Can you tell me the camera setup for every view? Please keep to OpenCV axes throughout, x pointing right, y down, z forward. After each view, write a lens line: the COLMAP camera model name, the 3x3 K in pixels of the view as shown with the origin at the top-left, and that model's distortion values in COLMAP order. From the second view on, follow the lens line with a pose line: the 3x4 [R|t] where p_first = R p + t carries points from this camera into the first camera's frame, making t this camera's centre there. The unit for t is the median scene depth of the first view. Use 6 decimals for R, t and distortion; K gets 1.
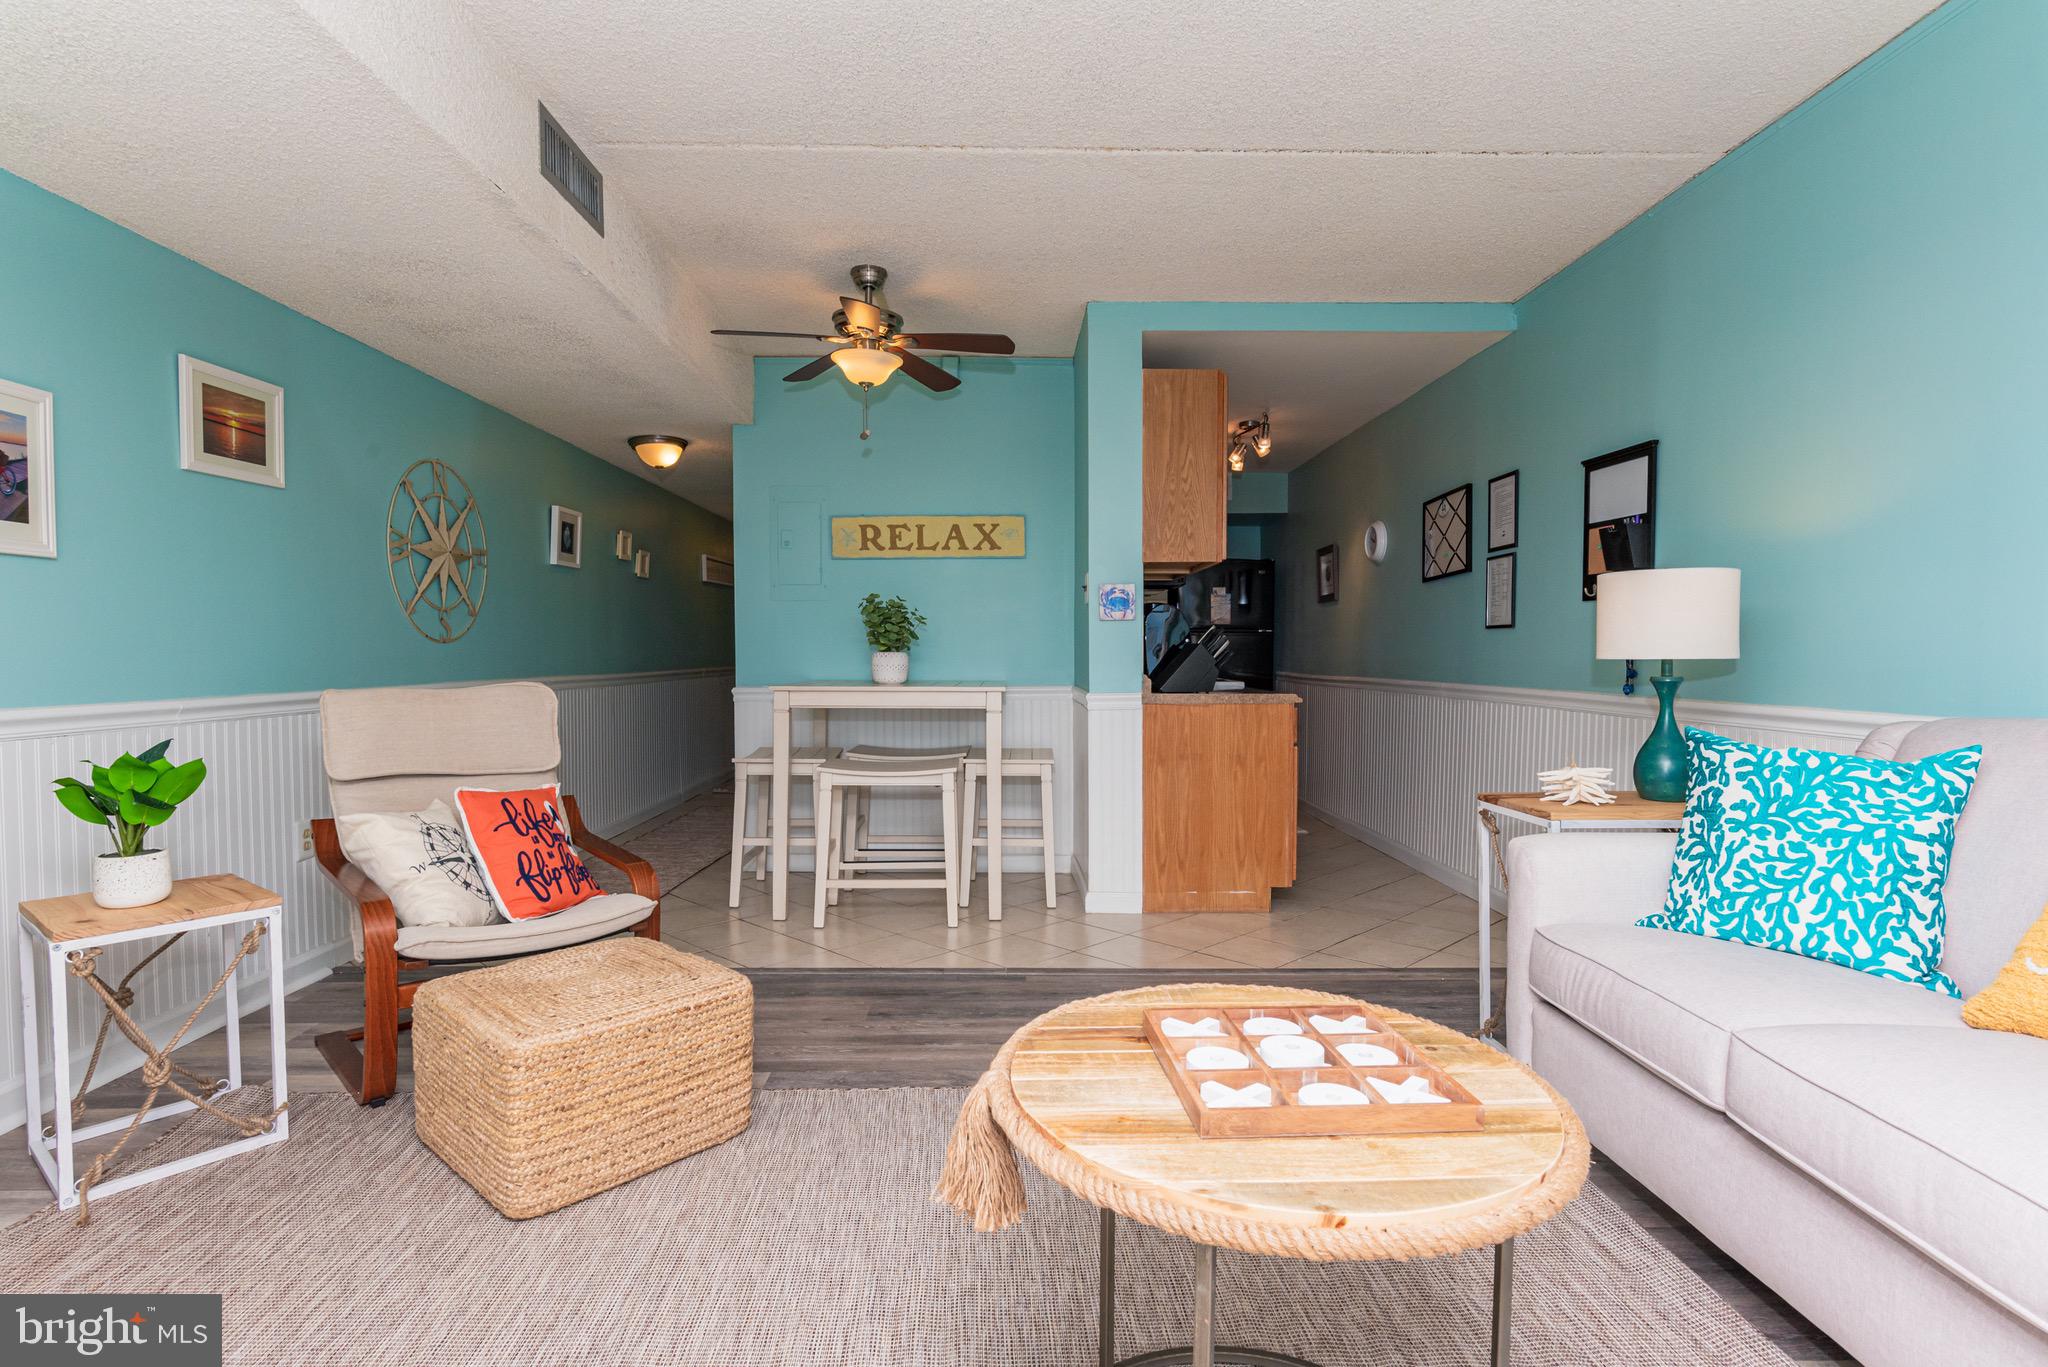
lens RADIAL K [[1033.7, 0, 1025.4], [0, 1033.7, 688.2], [0, 0, 1]] dist [0.001637, 0.000004]
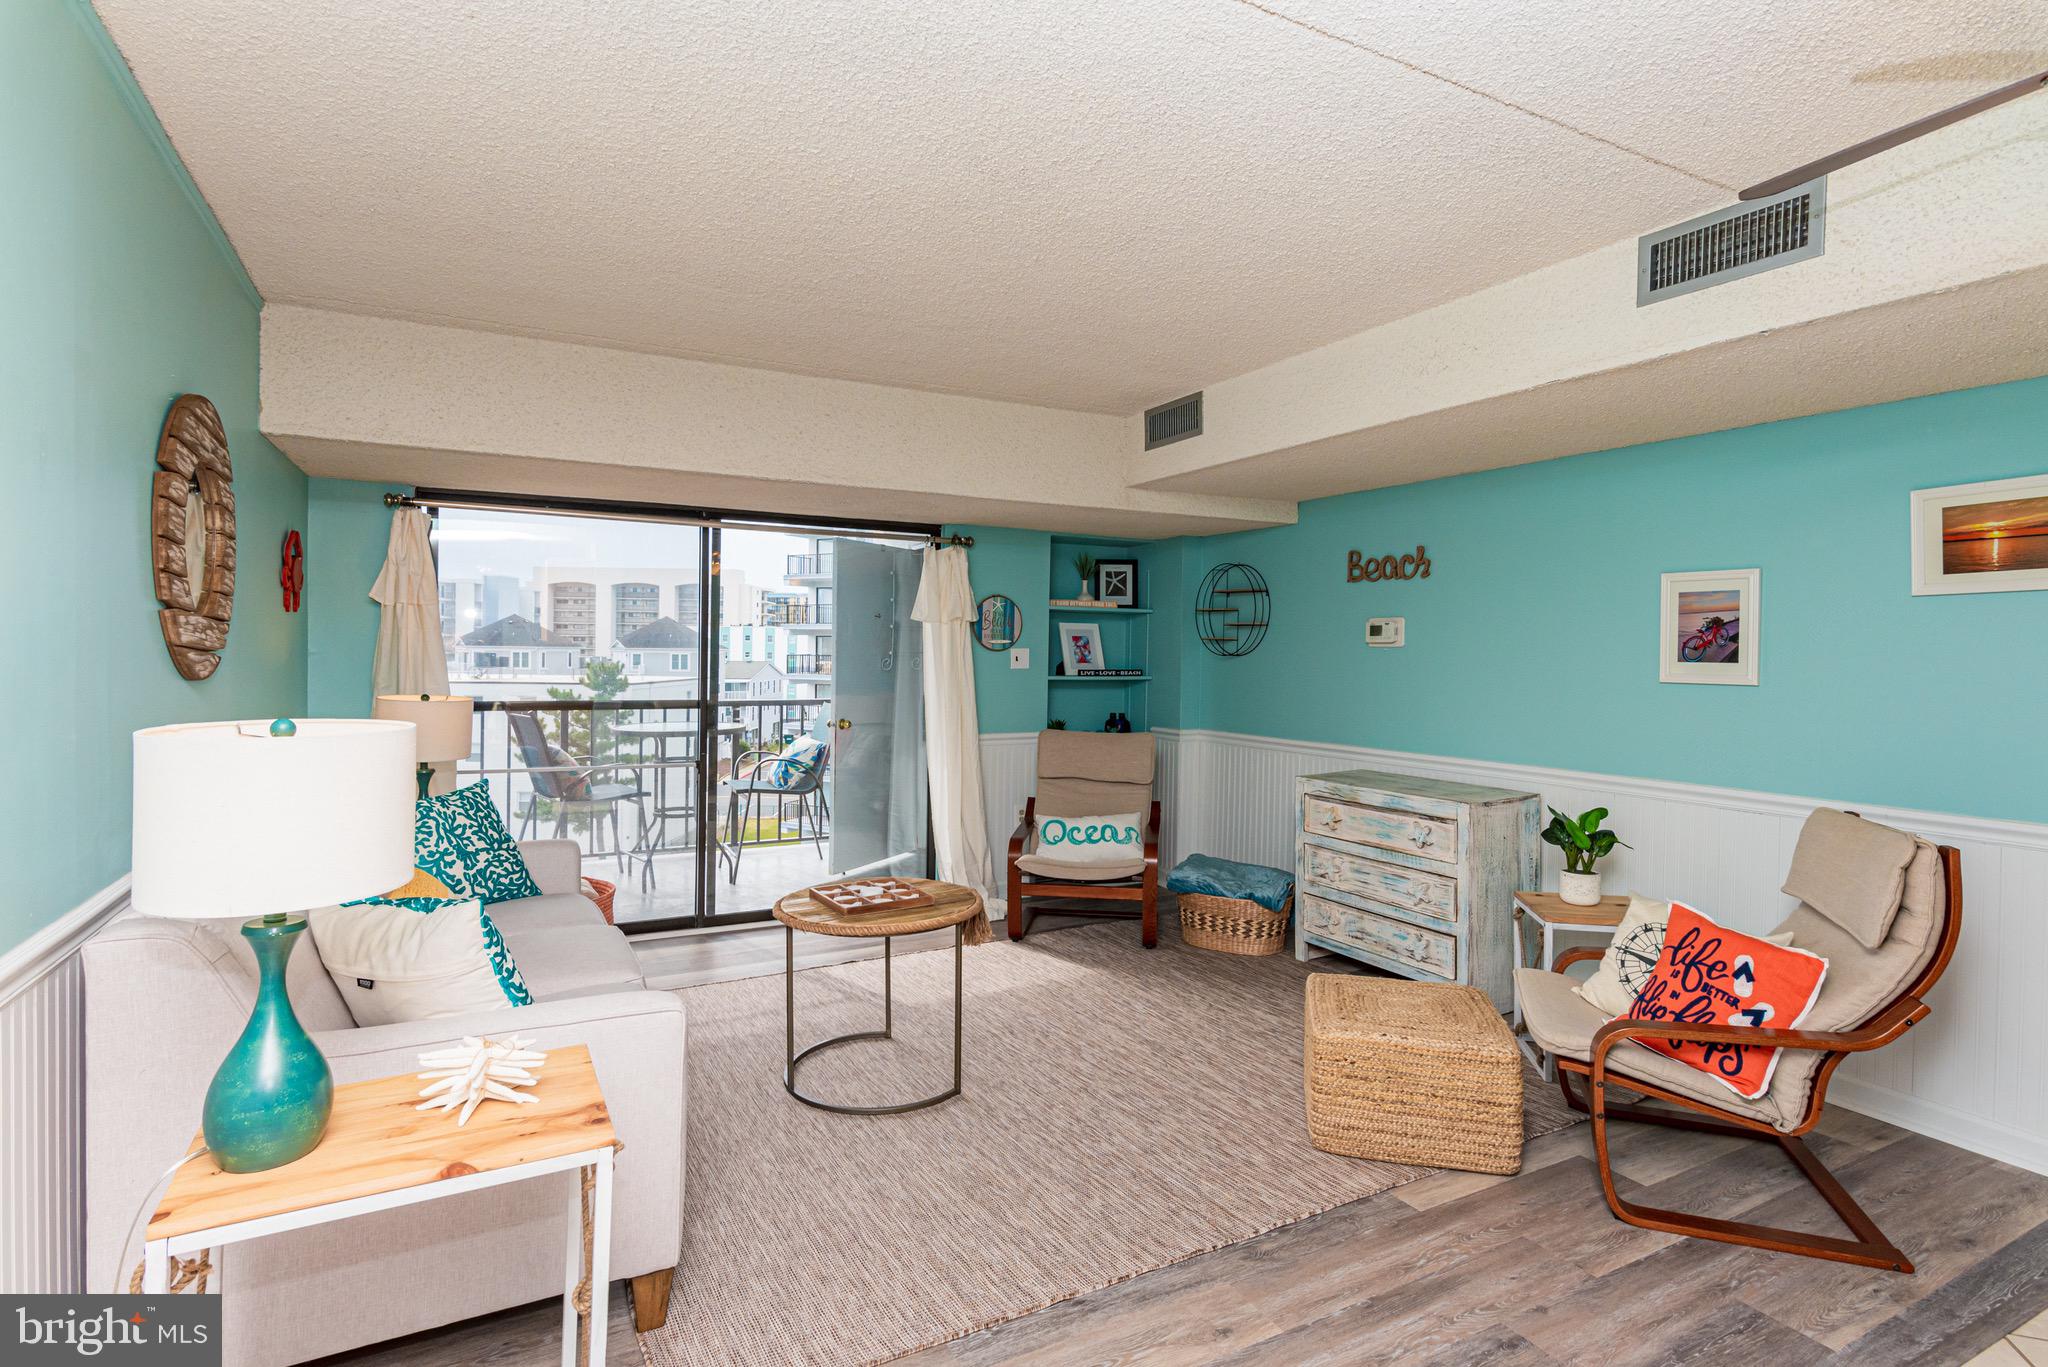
lens RADIAL K [[1012.3, 0, 1041.0], [0, 1012.3, 650.8], [0, 0, 1]] dist [-0.000011, -0.000171]
pose [[-0.887324, -0.008282, -0.461072, 0.596161], [-0.026842, 0.999071, 0.033710, -0.210369], [0.460364, 0.042288, -0.886722, 1.926752]]
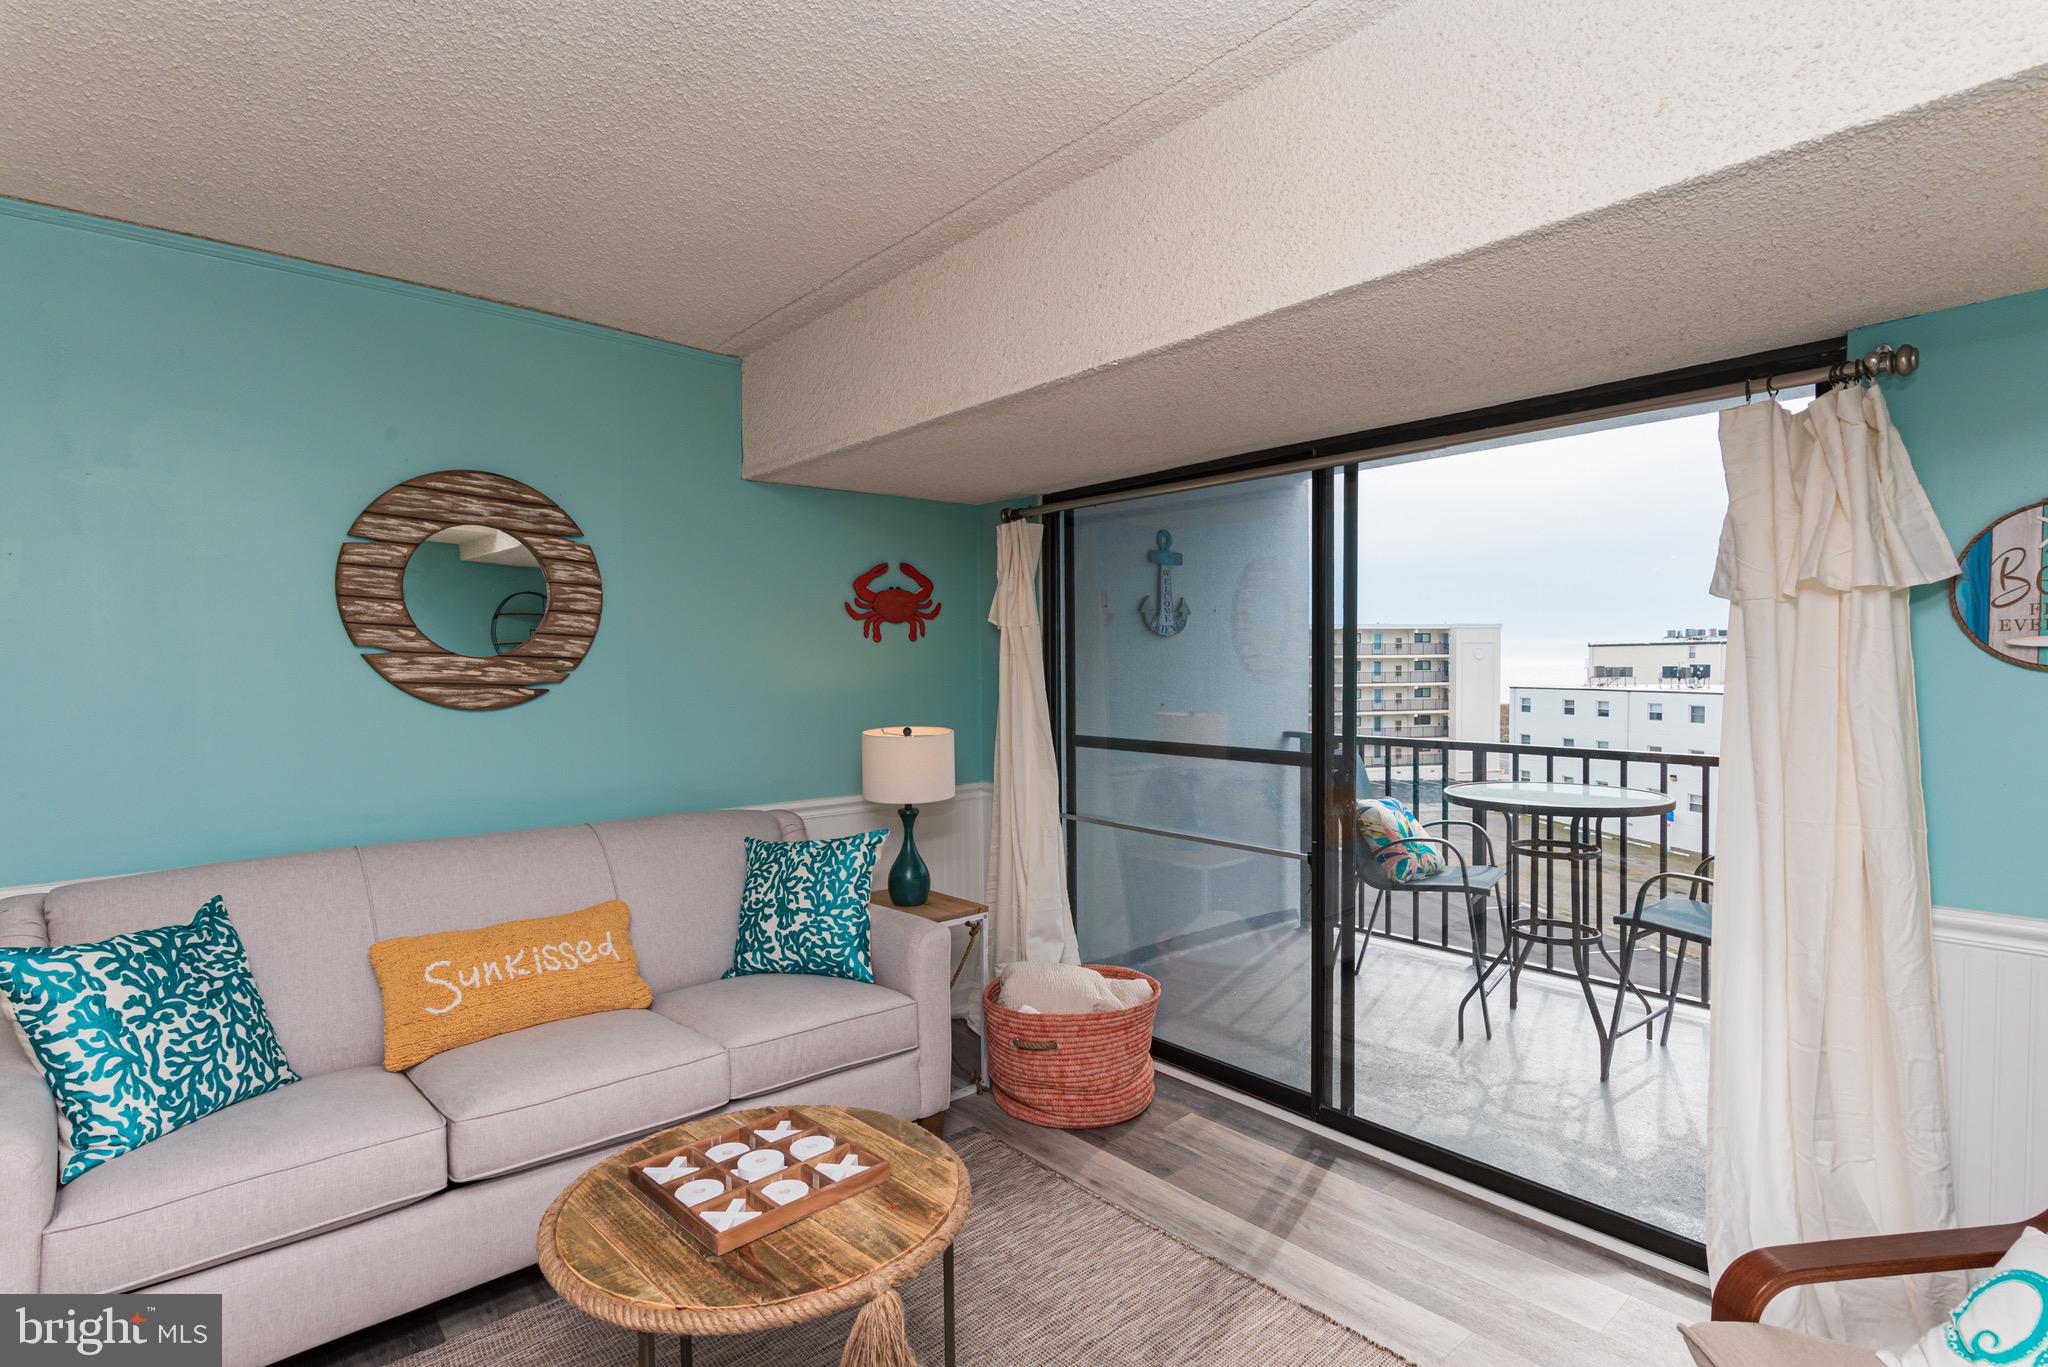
lens RADIAL K [[1024.6, 0, 1014.7], [0, 1024.6, 690.2], [0, 0, 1]] dist [-0.000094, 0.001245]
pose [[-0.635065, -0.012398, 0.772360, -0.544482], [0.039102, 0.998073, 0.048172, -0.179467], [-0.771469, 0.060794, -0.633356, 0.846298]]
